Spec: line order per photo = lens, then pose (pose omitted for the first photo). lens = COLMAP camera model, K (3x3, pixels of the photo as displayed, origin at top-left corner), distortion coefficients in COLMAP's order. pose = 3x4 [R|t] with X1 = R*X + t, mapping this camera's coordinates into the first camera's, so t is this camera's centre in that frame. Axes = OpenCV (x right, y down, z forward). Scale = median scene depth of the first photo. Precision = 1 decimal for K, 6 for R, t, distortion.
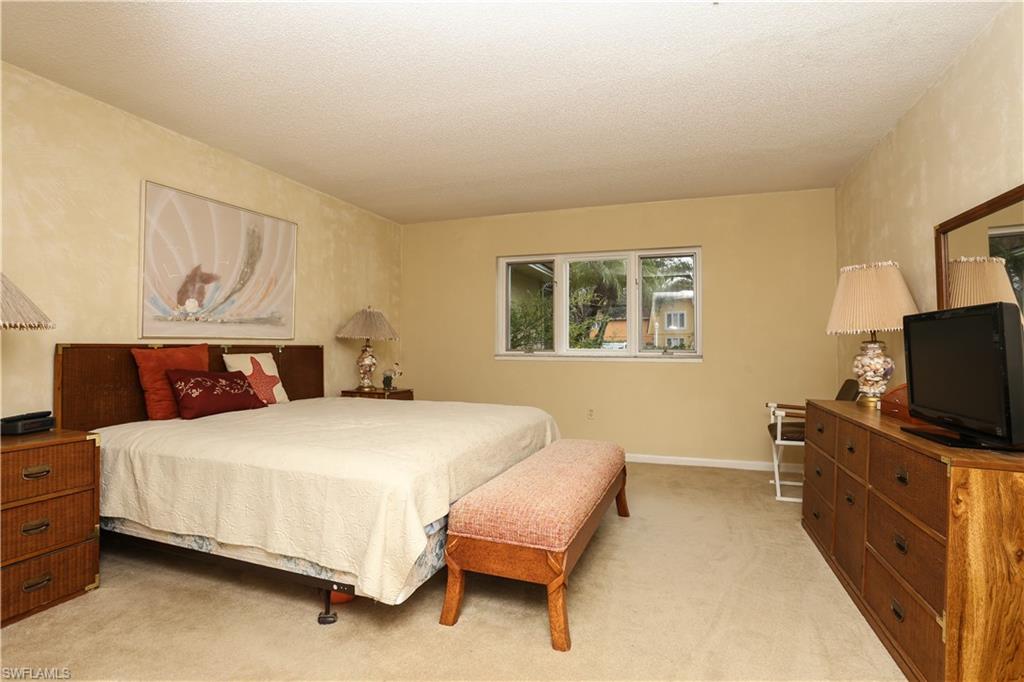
lens RADIAL K [[507.4, 0, 510.9], [0, 507.4, 342.2], [0, 0, 1]] dist [-0.047254, -0.000609]
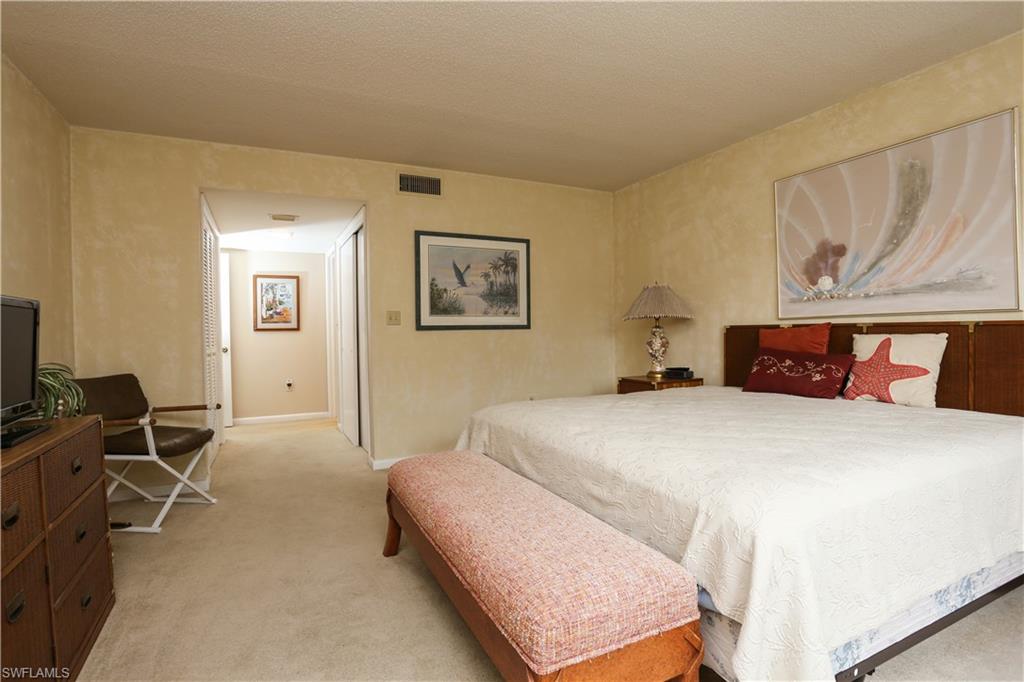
lens RADIAL K [[507.4, 0, 513.1], [0, 507.4, 337.0], [0, 0, 1]] dist [-0.047254, -0.000609]
pose [[-0.691929, 0.012009, -0.721866, 0.450934], [0.017417, 0.999848, -0.000061, 0.018615], [0.721756, -0.012615, -0.692033, 1.187236]]
